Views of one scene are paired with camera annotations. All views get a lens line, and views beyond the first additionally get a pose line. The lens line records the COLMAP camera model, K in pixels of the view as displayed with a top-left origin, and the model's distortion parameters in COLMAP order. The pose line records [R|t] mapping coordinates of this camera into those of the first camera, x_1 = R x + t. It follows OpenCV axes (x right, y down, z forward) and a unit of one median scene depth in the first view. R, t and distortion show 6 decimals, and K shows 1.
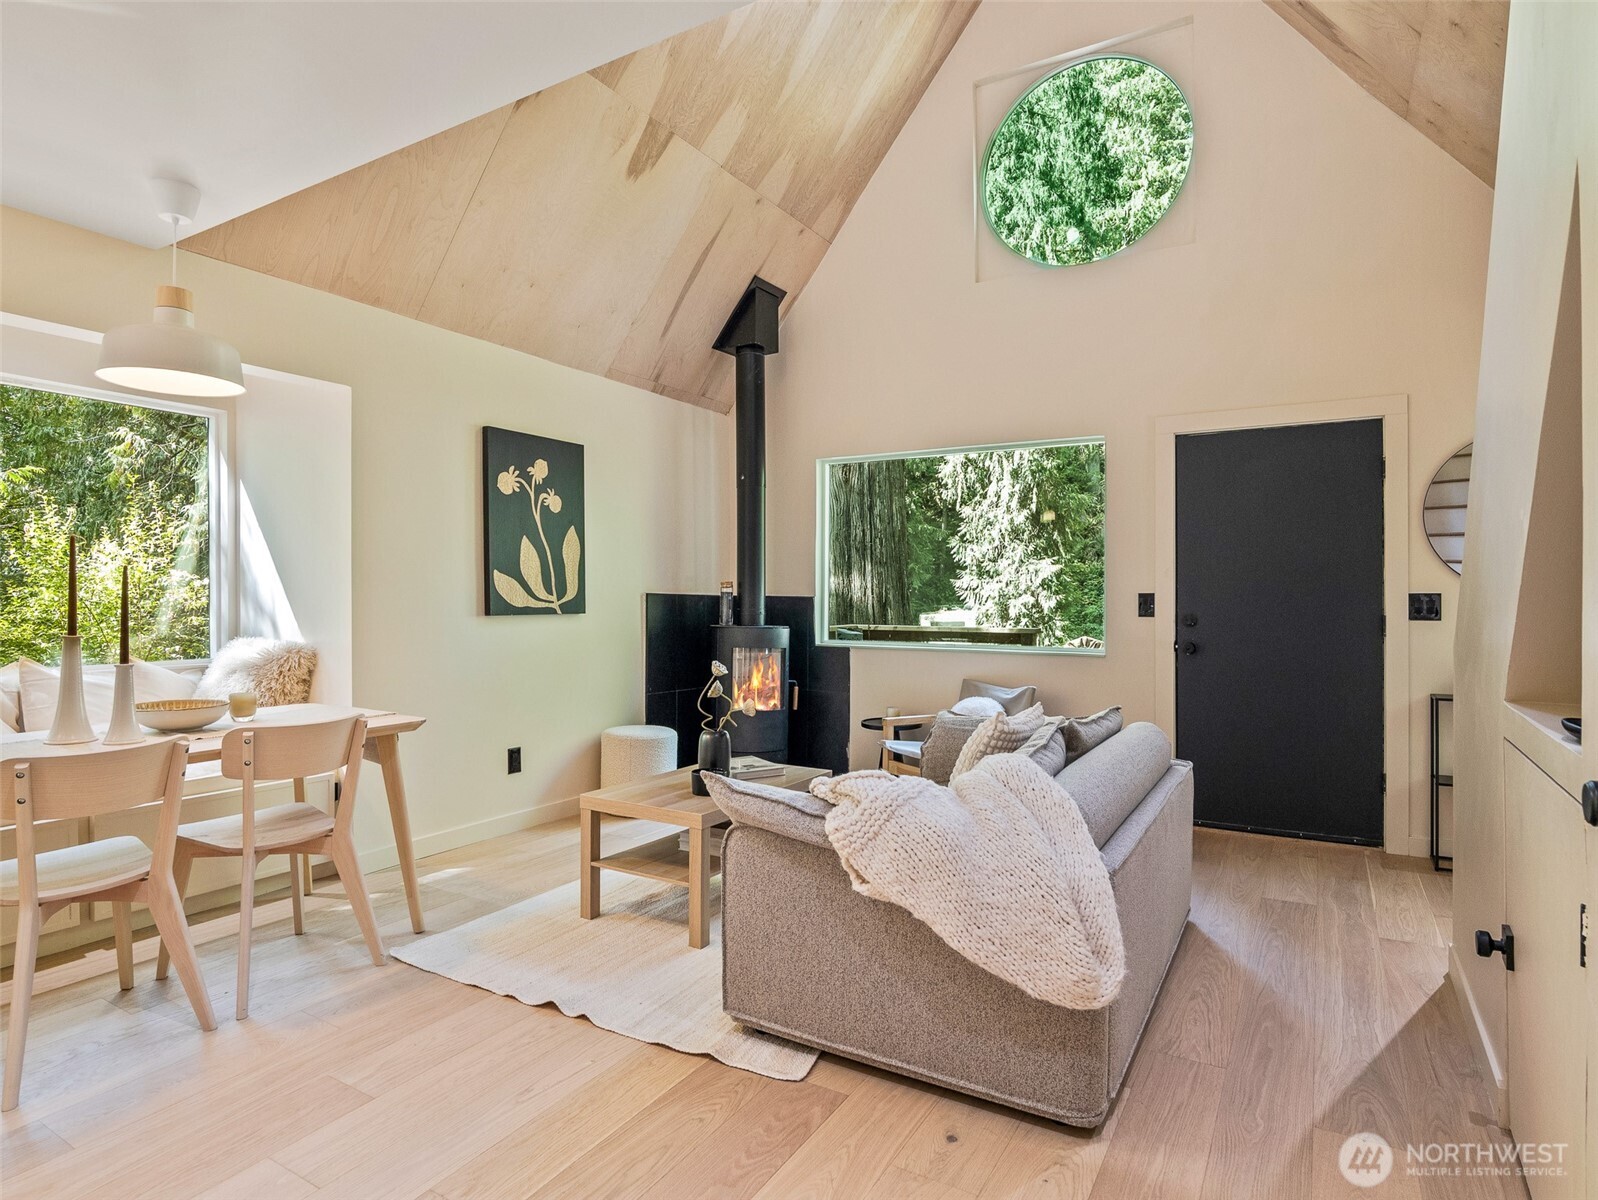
lens RADIAL K [[831.3, 0, 799.0], [0, 831.3, 600.0], [0, 0, 1]] dist [-0.016133, 0.000312]
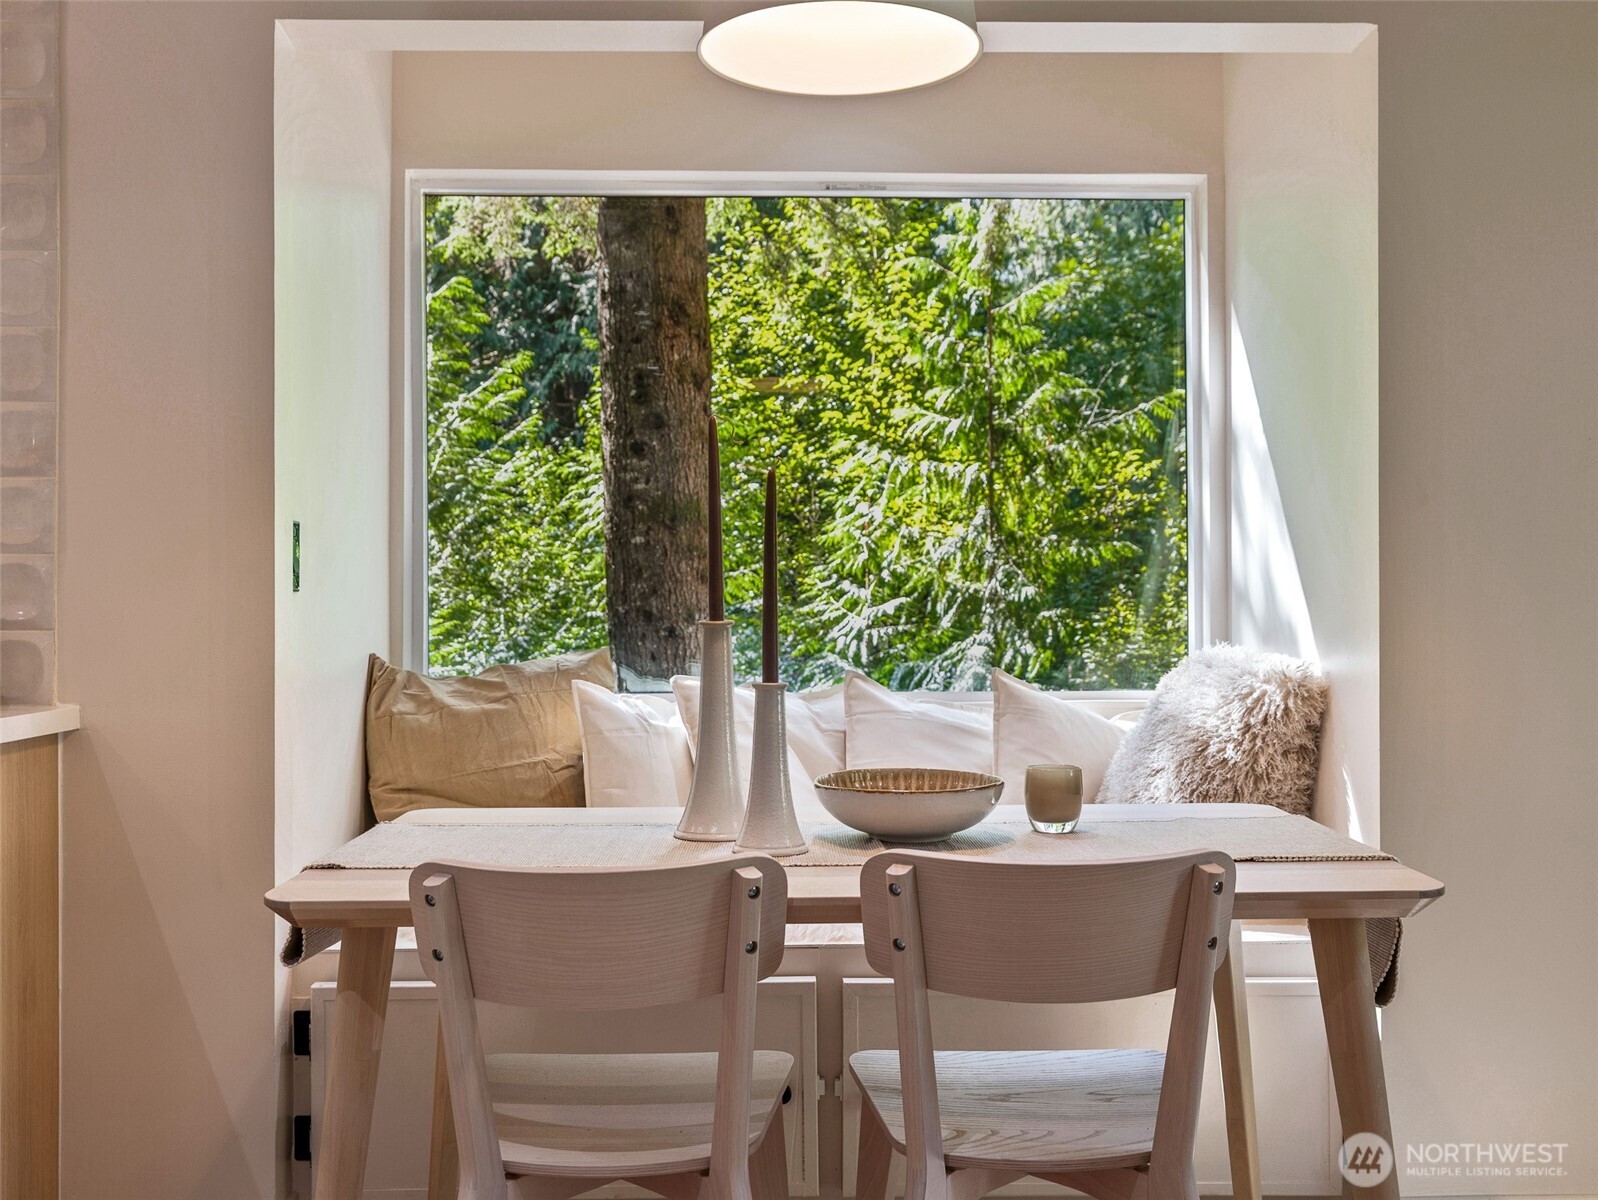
lens RADIAL K [[1612.0, 0, 799.0], [0, 1612.0, 600.0], [0, 0, 1]] dist [-0.011463, -0.004585]
pose [[0.521254, -0.004597, -0.853389, -0.026993], [0.002668, 0.999989, -0.003758, 0.026354], [0.853397, -0.000318, 0.521261, 0.403355]]
